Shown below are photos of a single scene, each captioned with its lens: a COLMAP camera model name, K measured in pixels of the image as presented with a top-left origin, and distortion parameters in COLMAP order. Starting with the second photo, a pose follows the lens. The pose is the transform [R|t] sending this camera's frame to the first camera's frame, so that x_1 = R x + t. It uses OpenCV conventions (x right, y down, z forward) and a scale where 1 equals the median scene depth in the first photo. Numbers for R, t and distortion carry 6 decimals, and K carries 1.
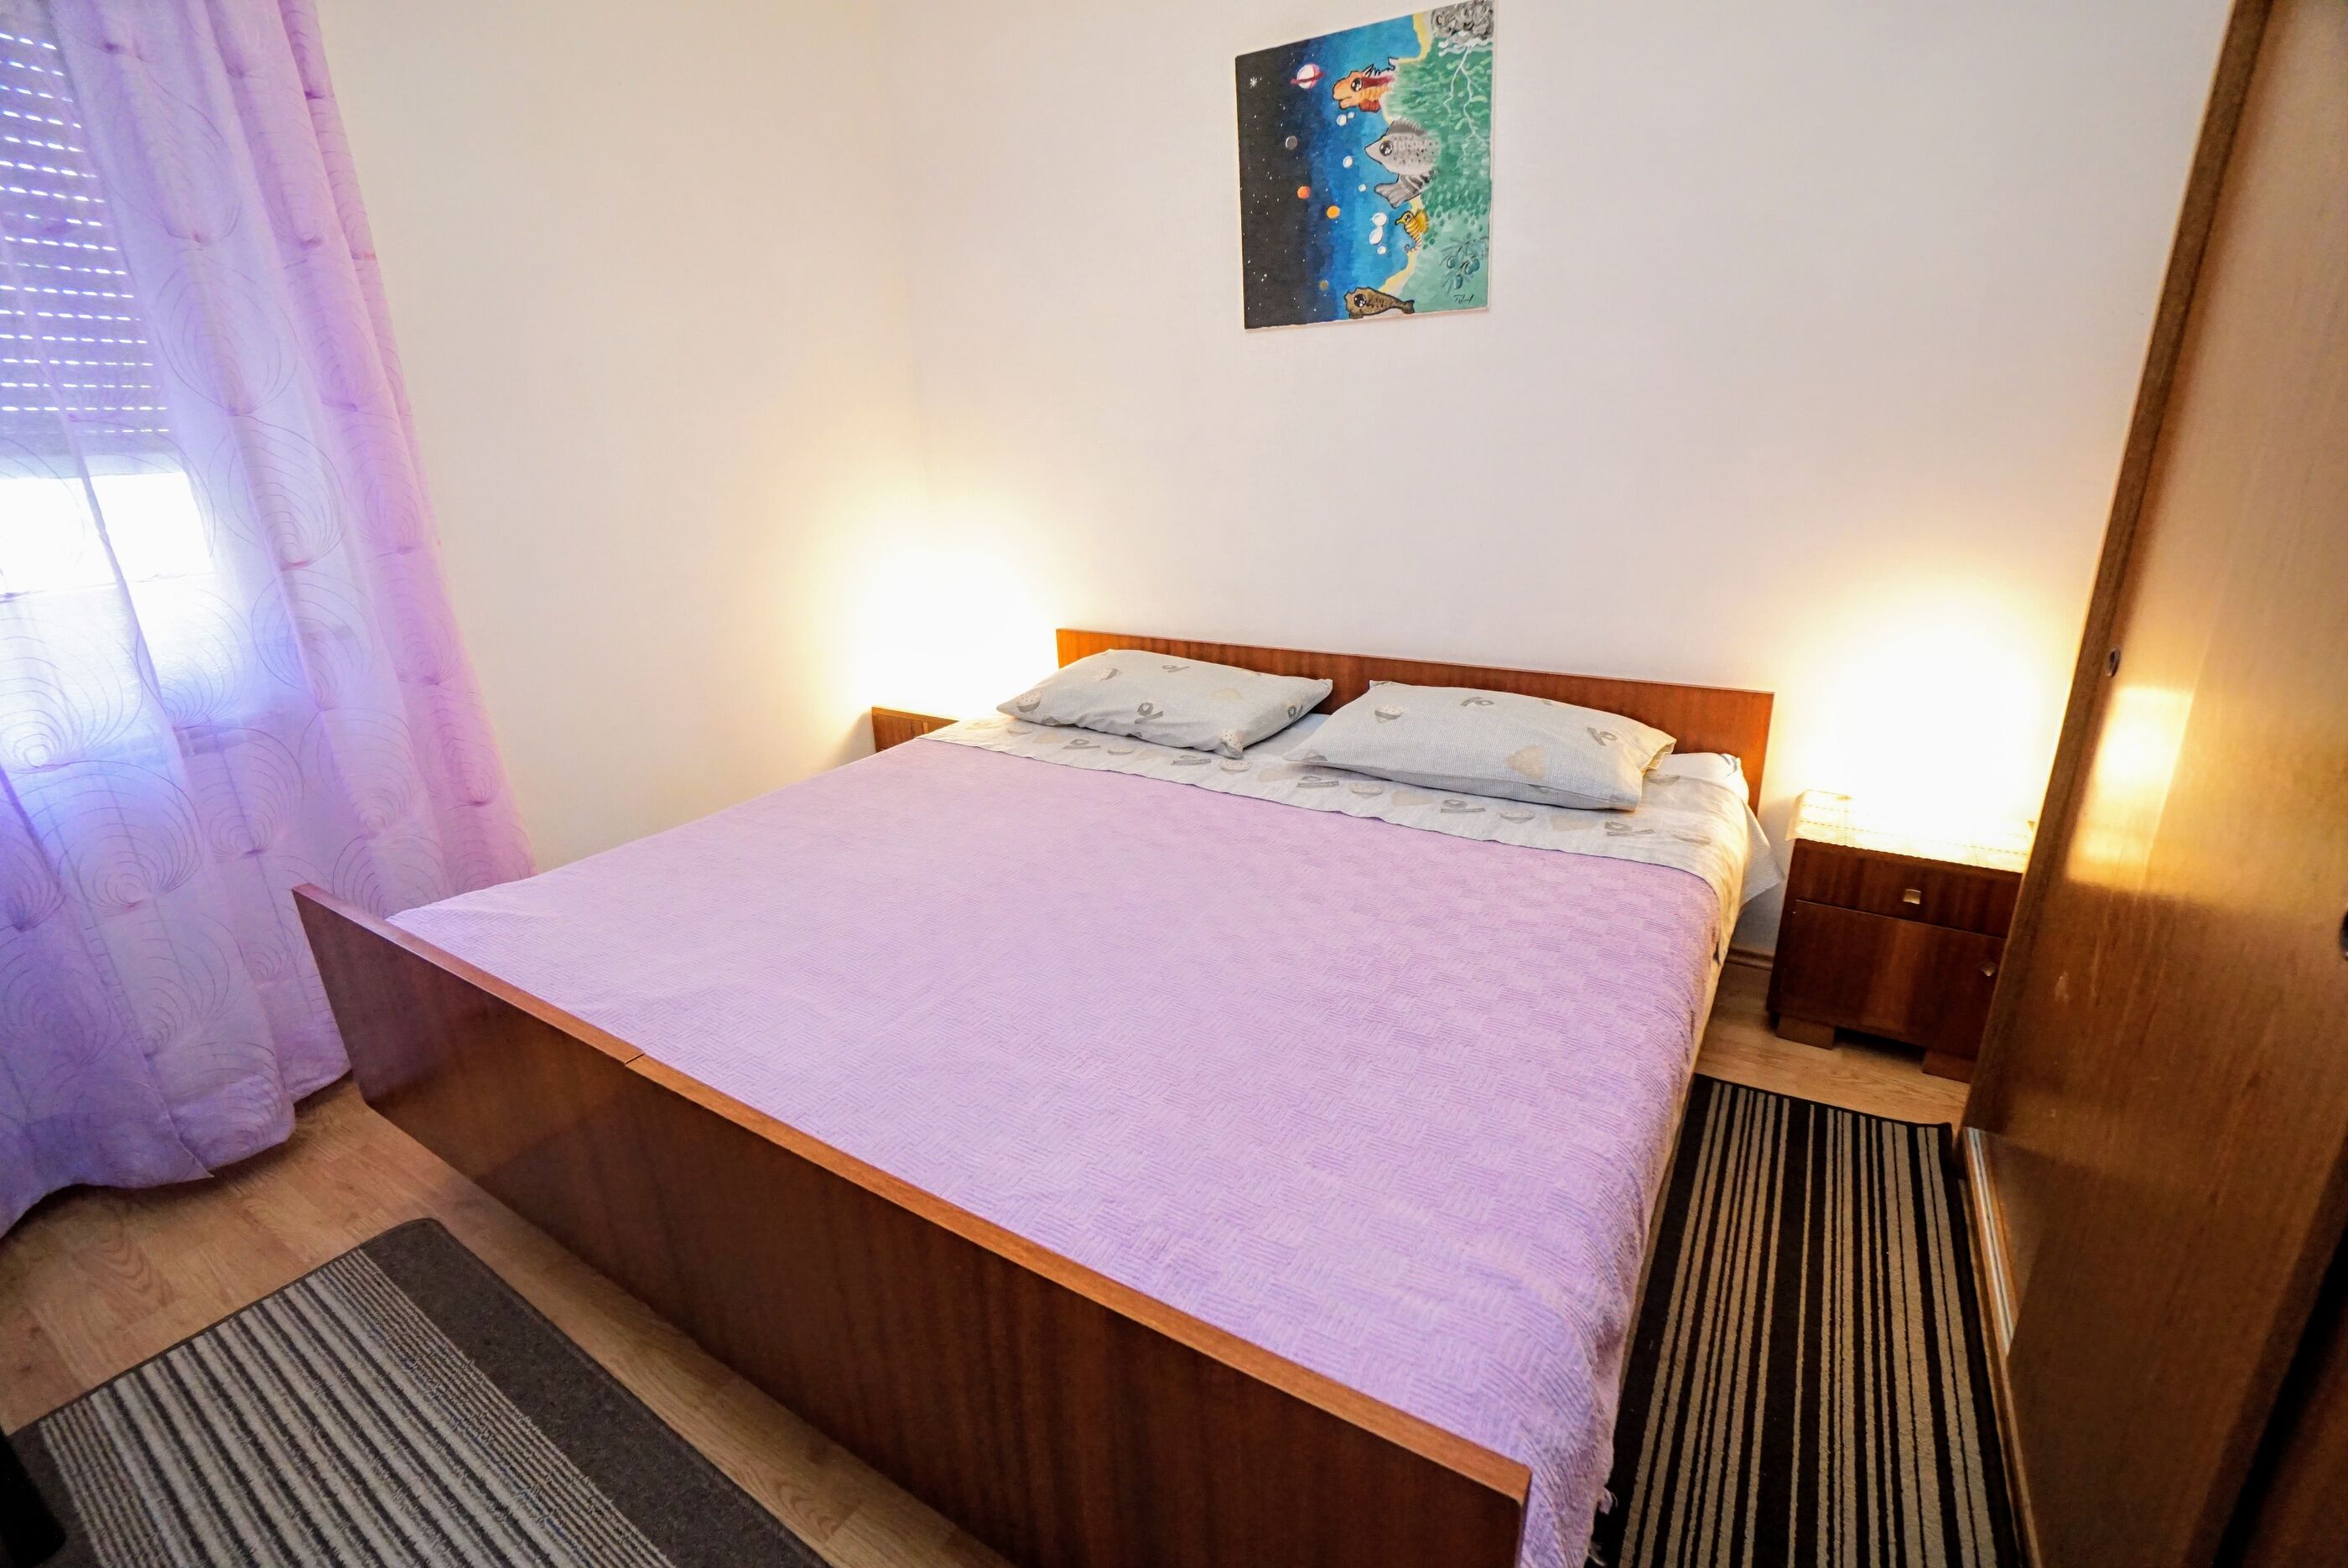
lens RADIAL K [[1053.1, 0, 1184.9], [0, 1053.1, 777.9], [0, 0, 1]] dist [-0.061862, 0.021909]
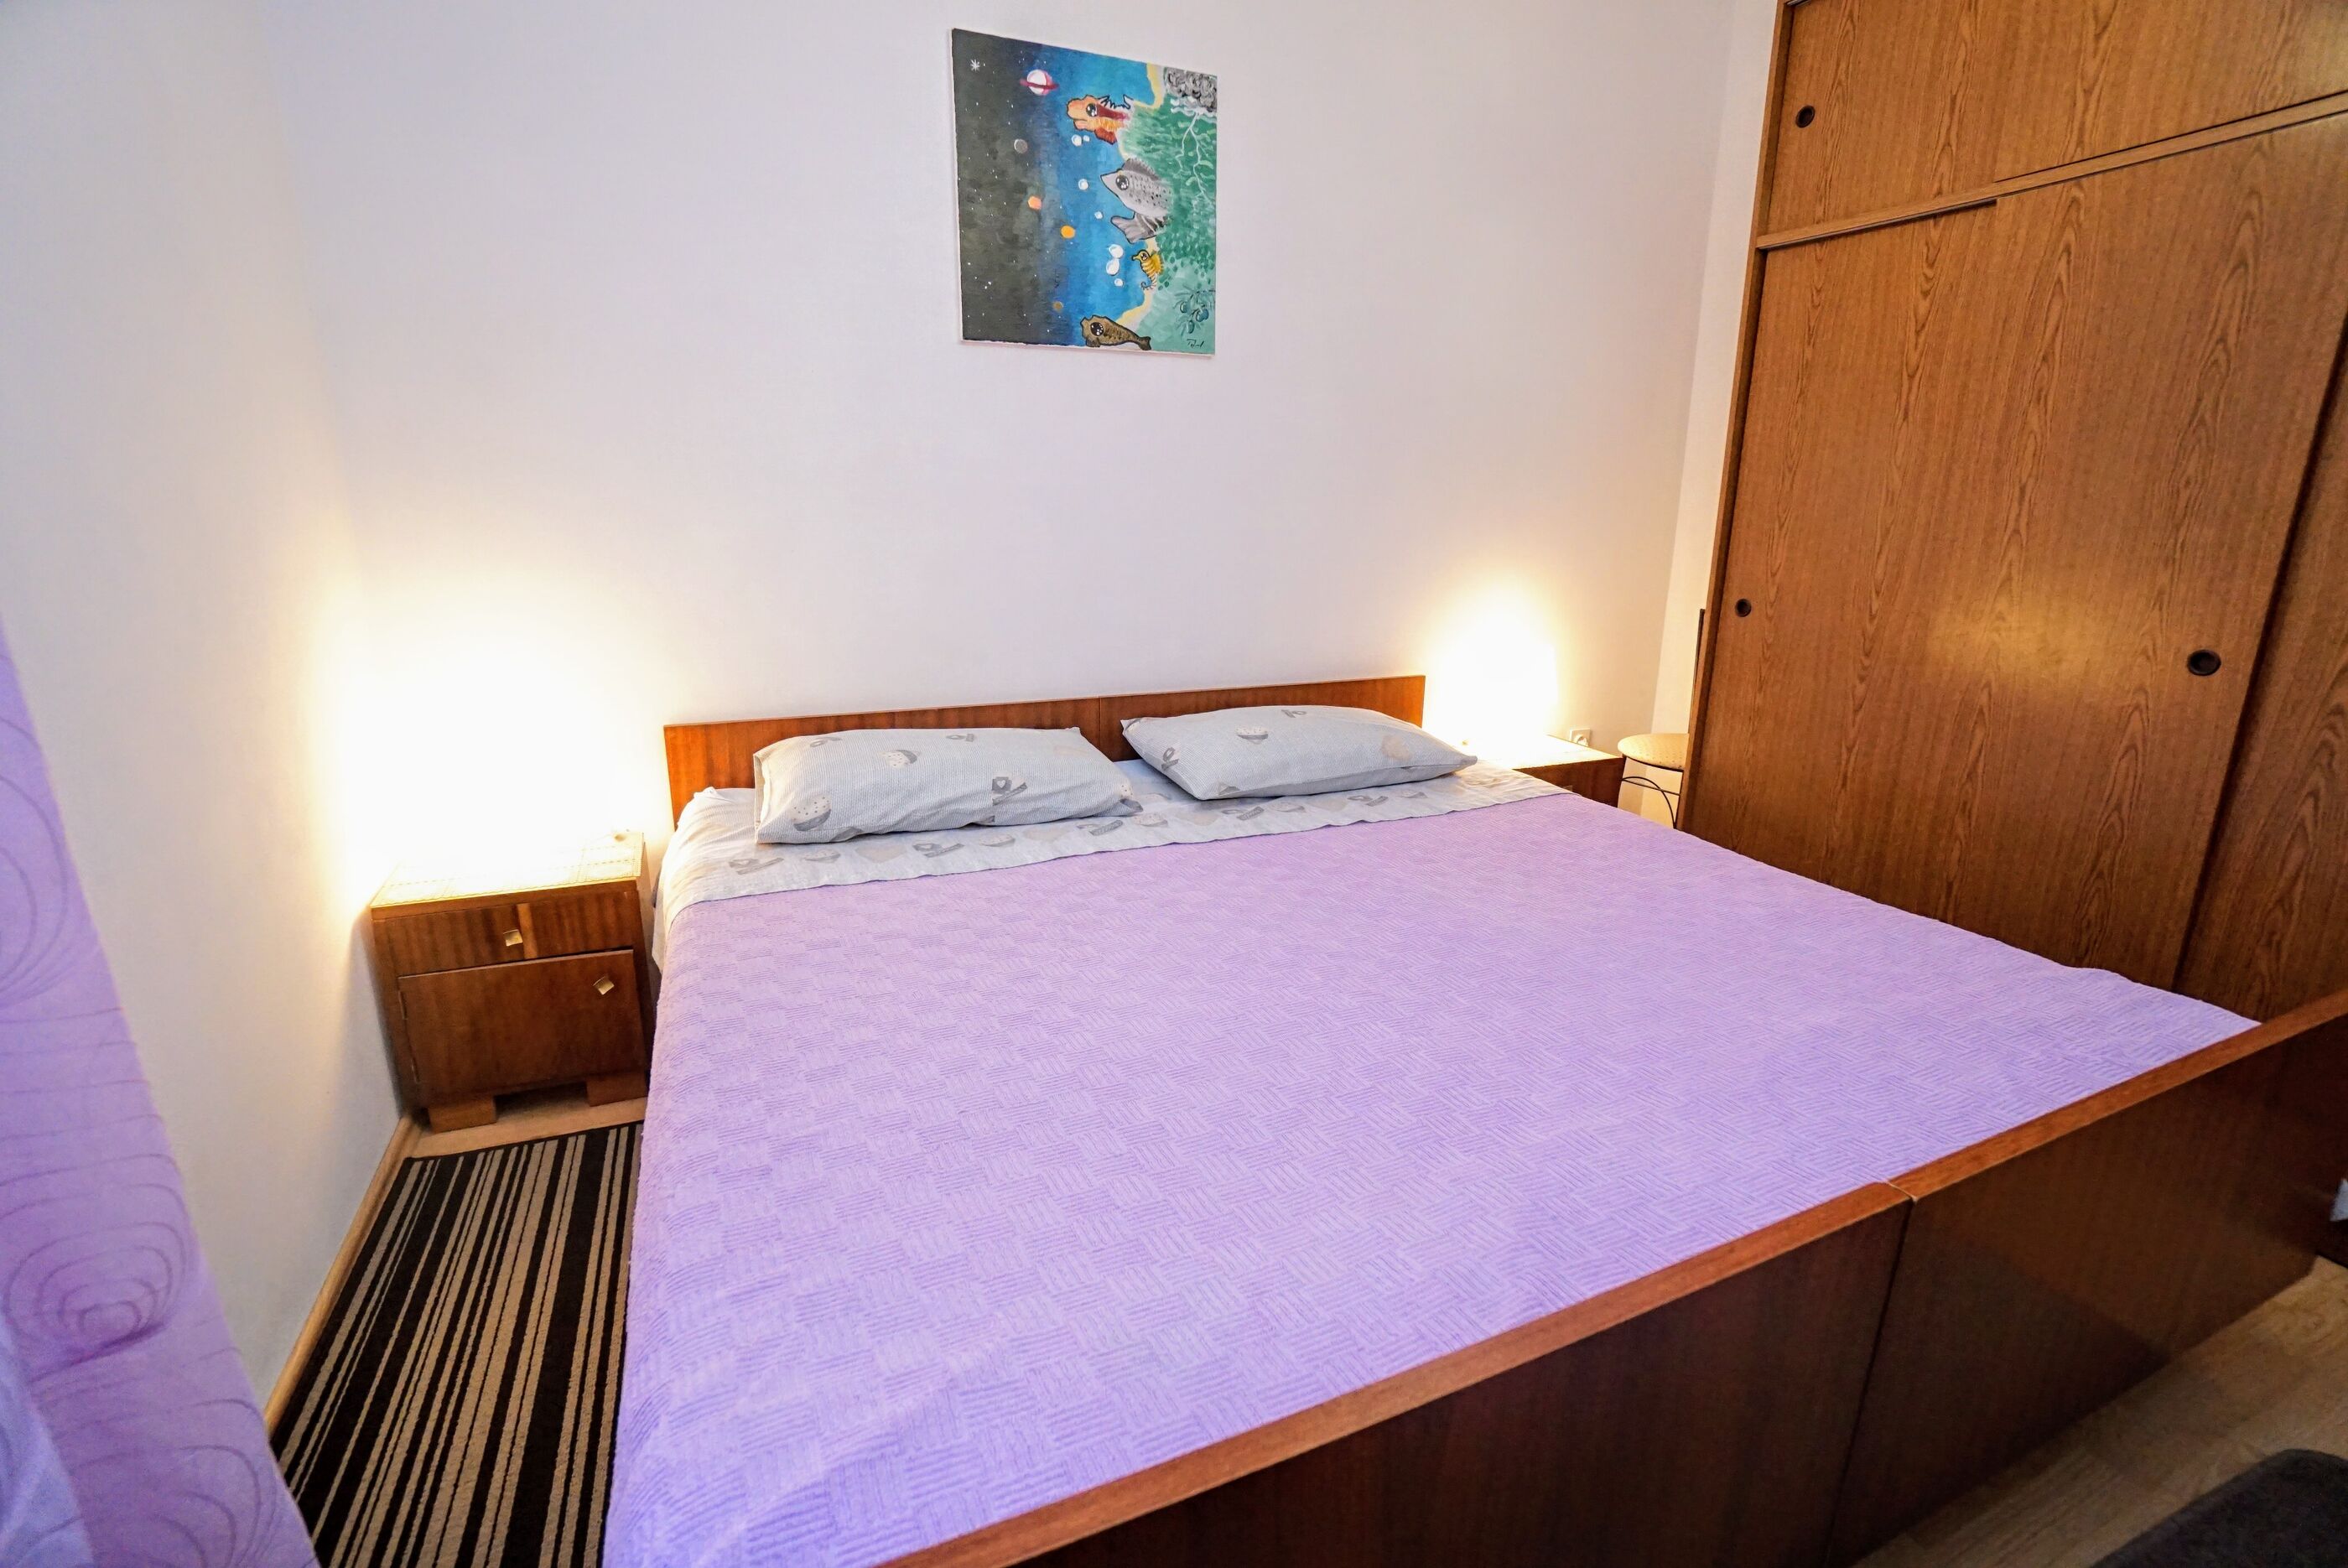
lens RADIAL K [[1053.1, 0, 1181.4], [0, 1053.1, 771.8], [0, 0, 1]] dist [-0.061862, 0.021909]
pose [[0.559612, -0.162534, 0.812661, -0.719735], [0.237386, 0.970930, 0.030720, -0.079195], [-0.794029, 0.175722, 0.581927, 0.500732]]
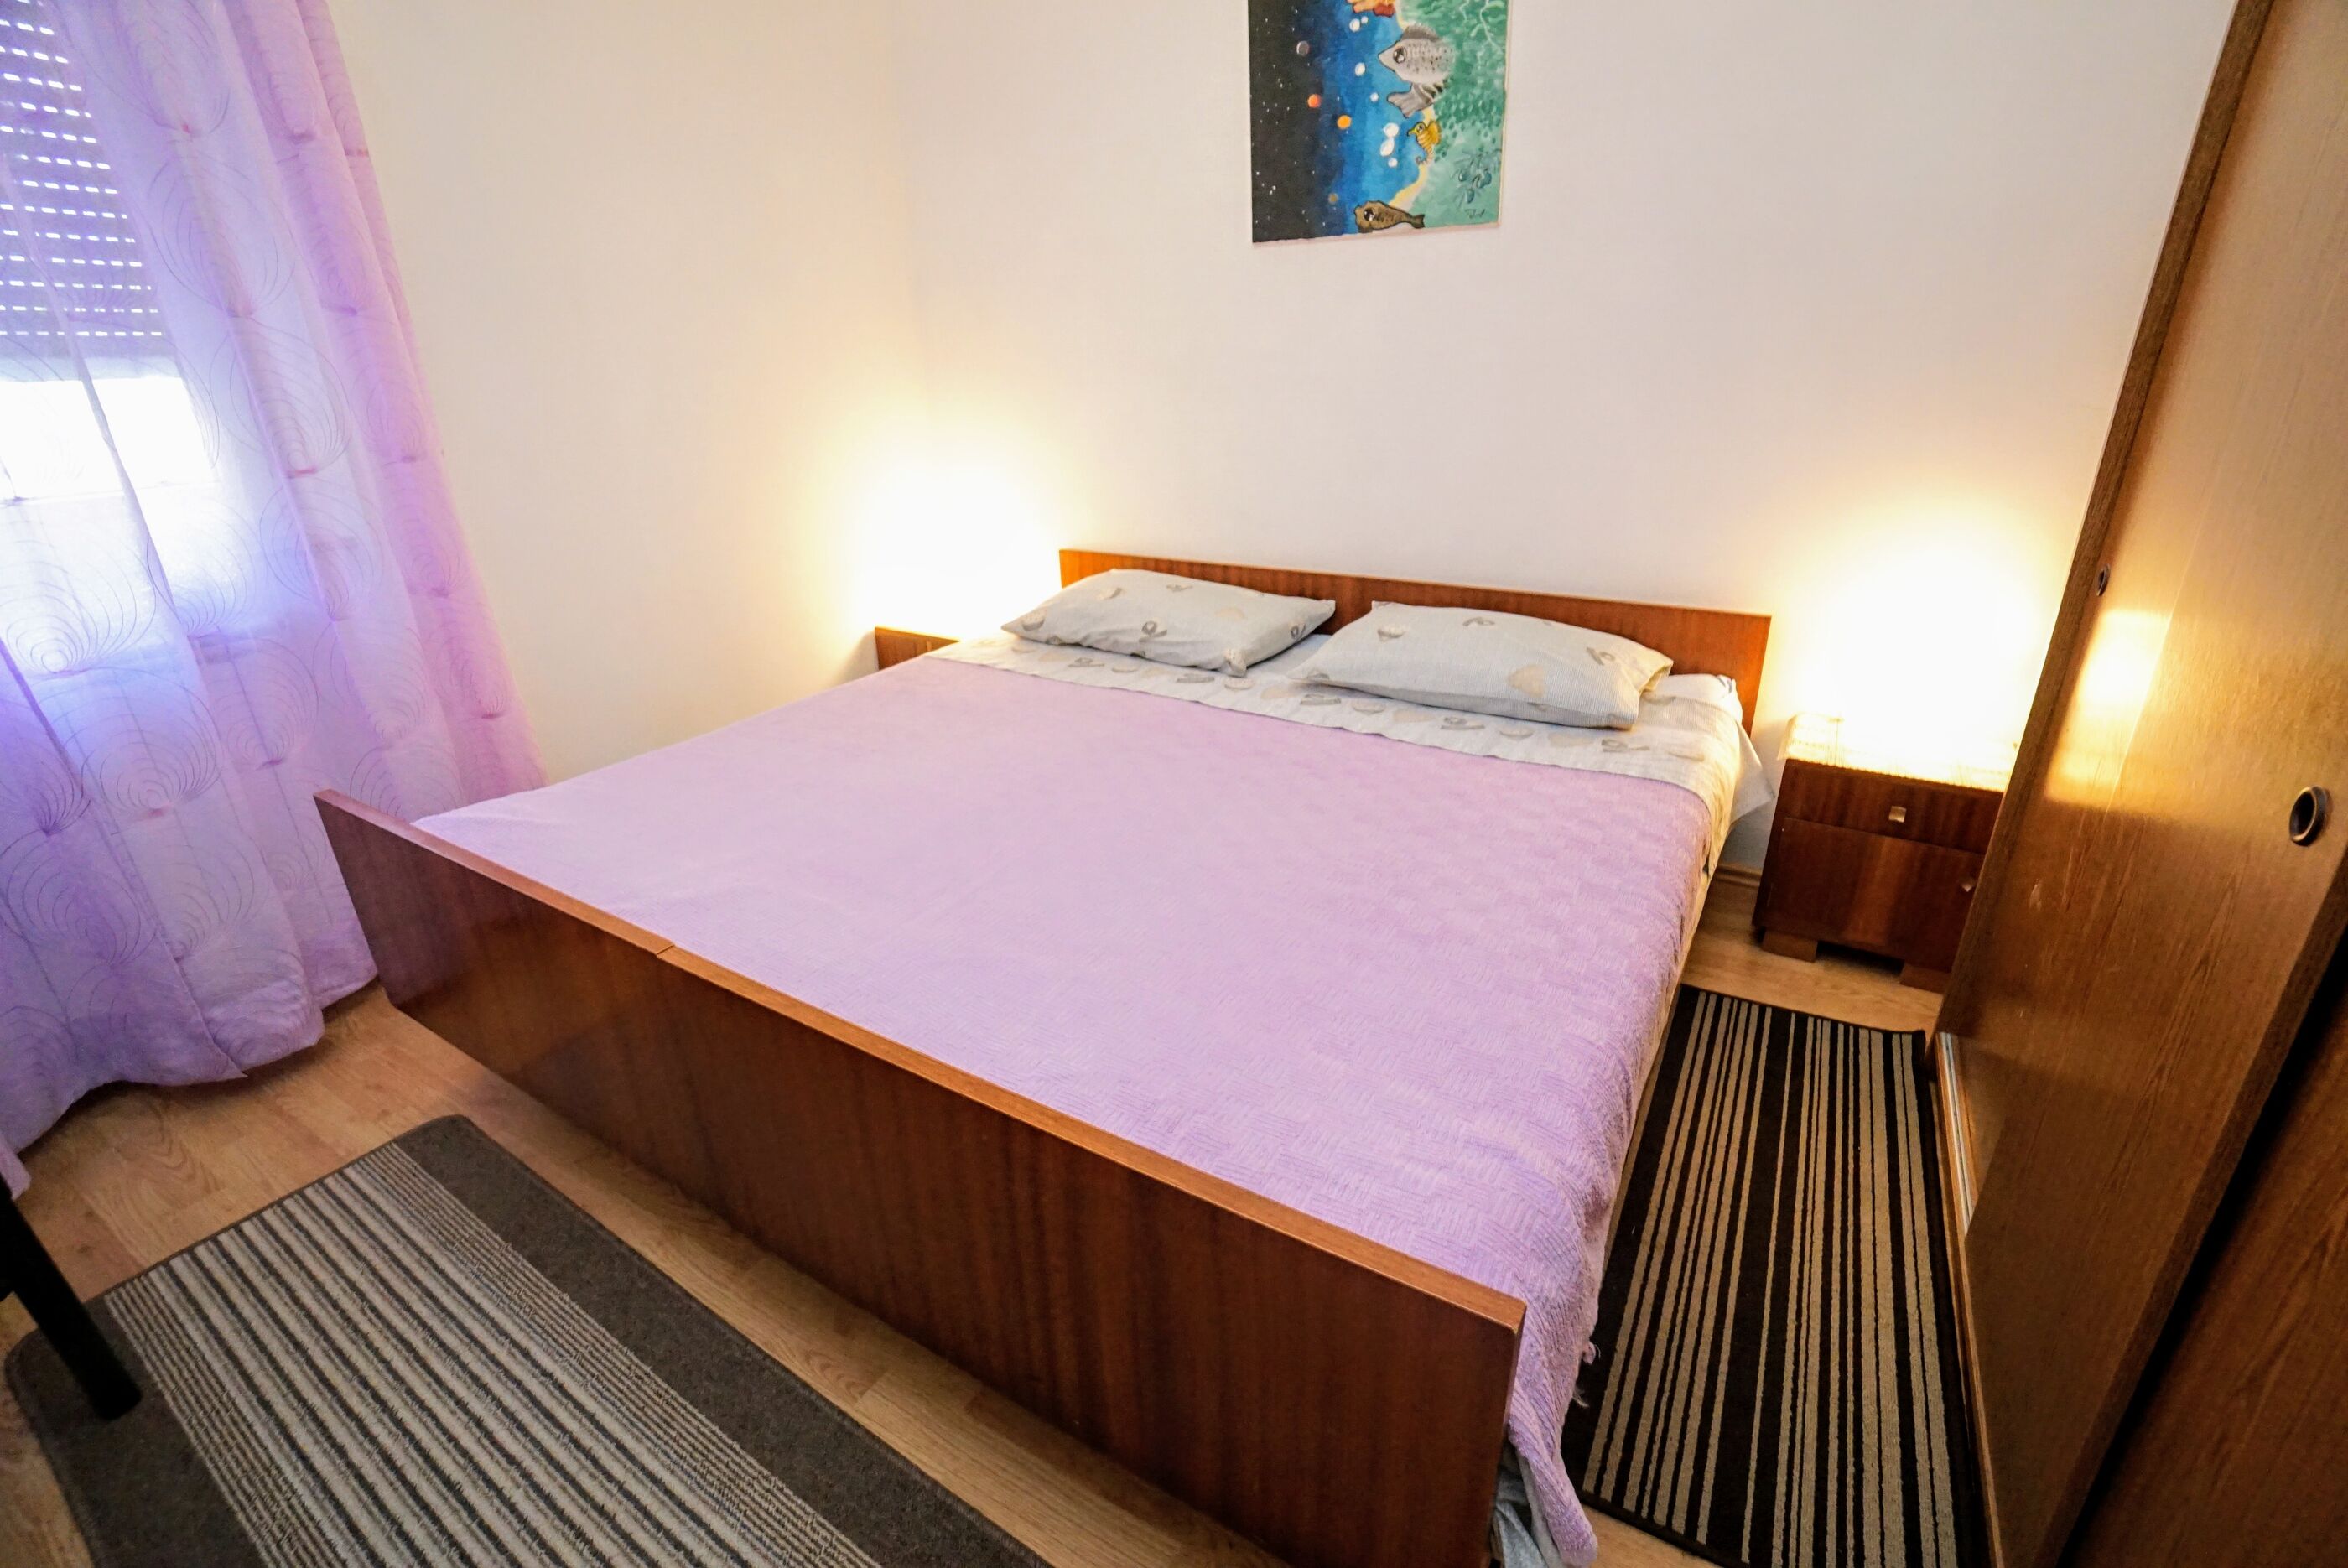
lens RADIAL K [[1053.1, 0, 1189.8], [0, 1053.1, 778.4], [0, 0, 1]] dist [-0.061862, 0.021909]
pose [[0.999926, 0.006375, 0.010325, -0.010664], [-0.007021, 0.997942, 0.063741, 0.016621], [-0.009897, -0.063809, 0.997913, -0.017451]]
